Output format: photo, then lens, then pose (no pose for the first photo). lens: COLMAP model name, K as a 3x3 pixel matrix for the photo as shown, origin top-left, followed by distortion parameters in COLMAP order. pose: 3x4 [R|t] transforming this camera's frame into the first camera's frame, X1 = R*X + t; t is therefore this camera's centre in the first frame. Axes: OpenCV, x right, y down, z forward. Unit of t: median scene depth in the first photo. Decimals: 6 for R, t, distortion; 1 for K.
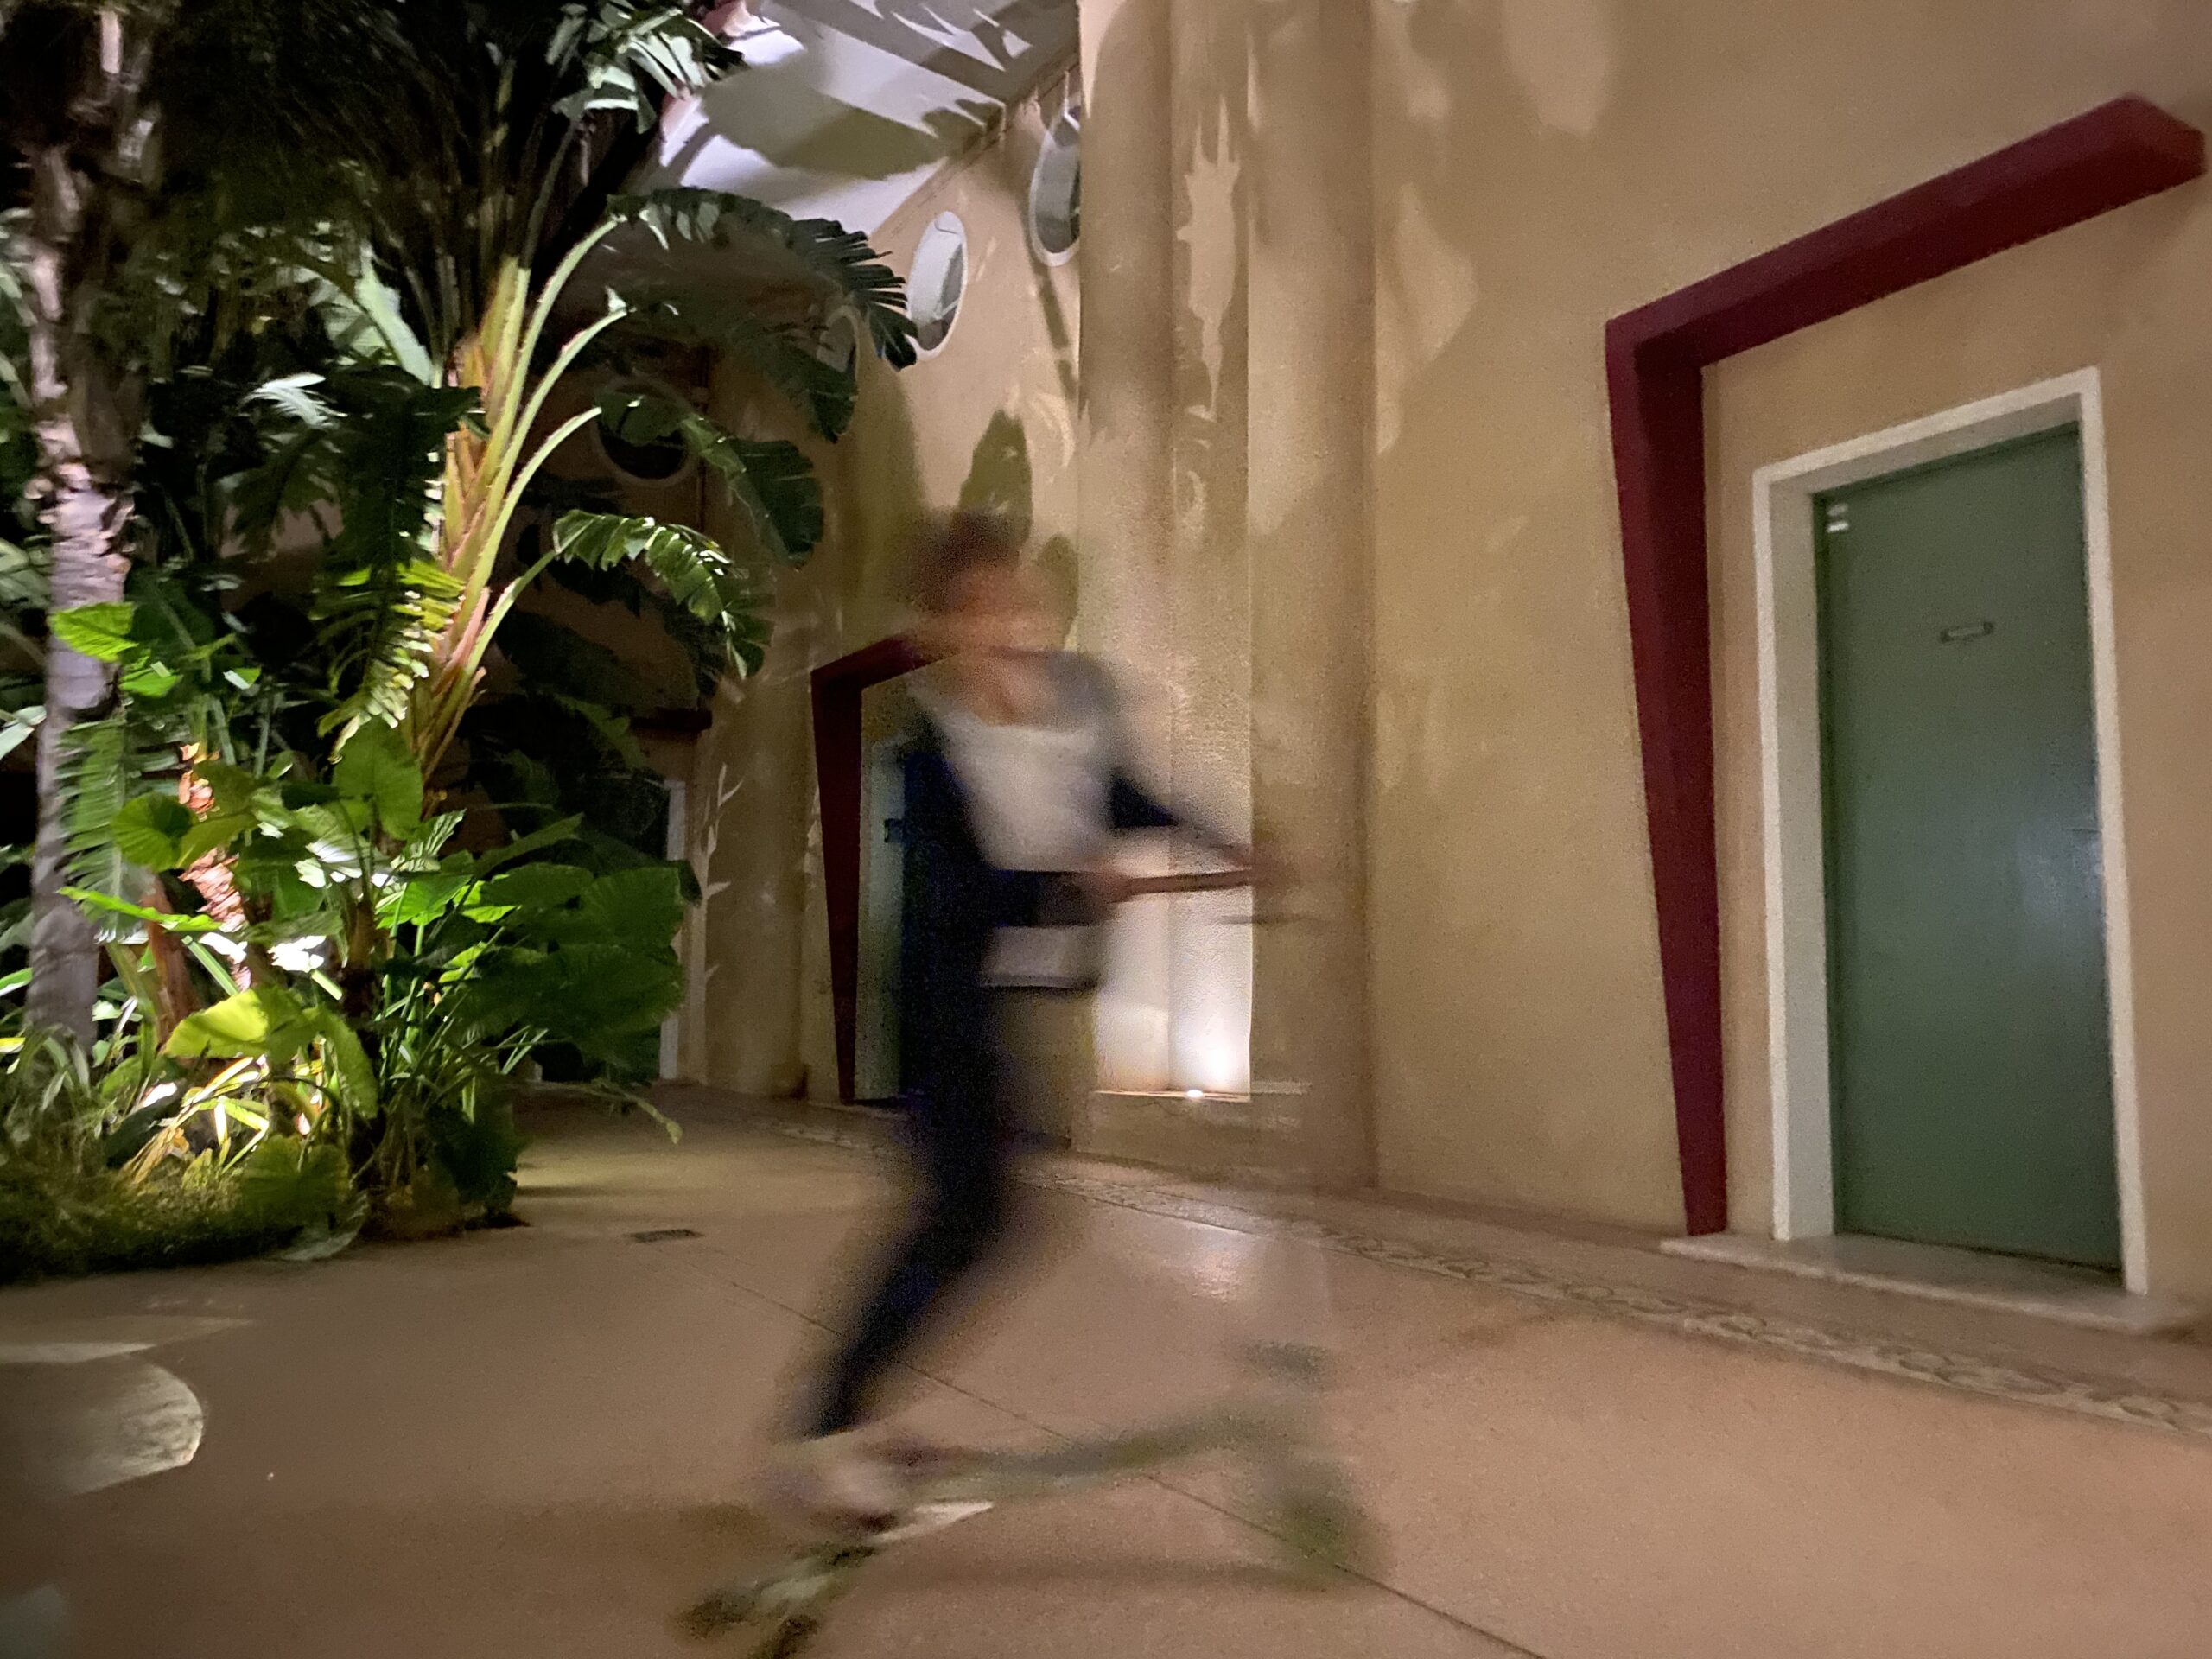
lens RADIAL K [[1664.0, 0, 1116.4], [0, 1664.0, 806.9], [0, 0, 1]] dist [0.053458, -0.068272]
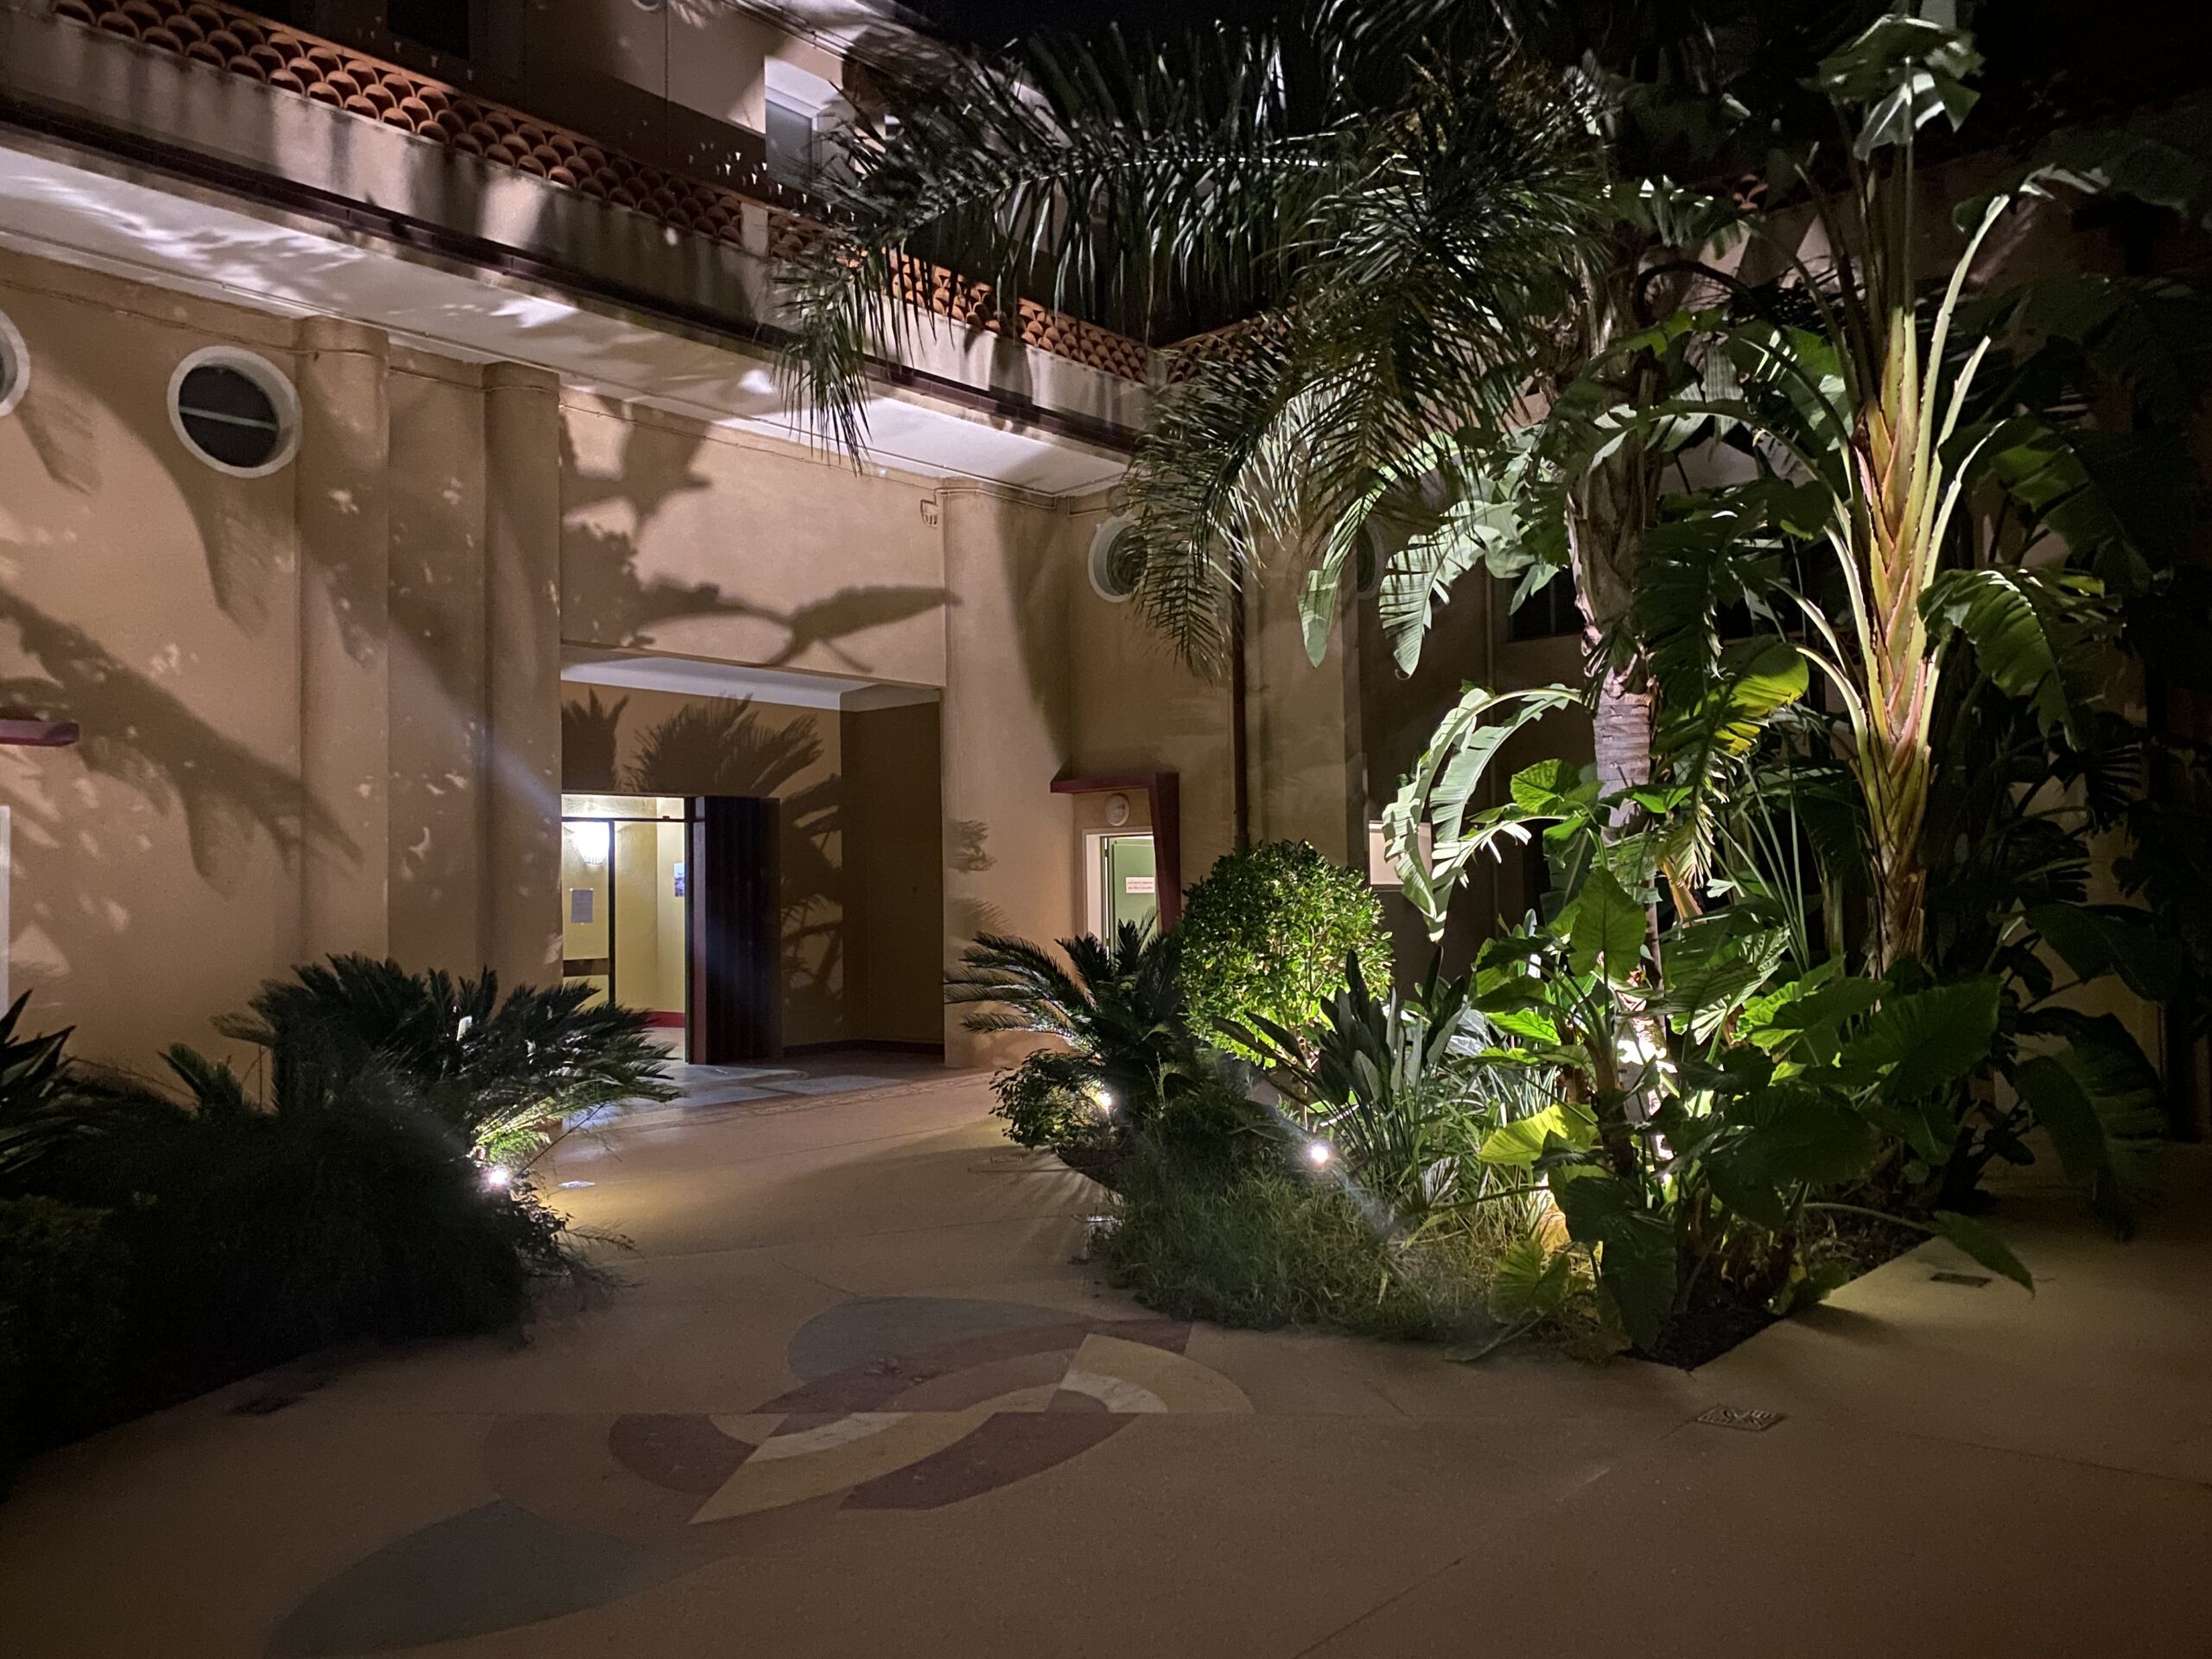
lens RADIAL K [[1664.0, 0, 1116.4], [0, 1664.0, 806.9], [0, 0, 1]] dist [0.053458, -0.068272]
pose [[0.286357, -0.061302, -0.956160, 0.398207], [0.120258, 0.992359, -0.027607, -0.076640], [0.950546, -0.107080, 0.291541, 0.281729]]
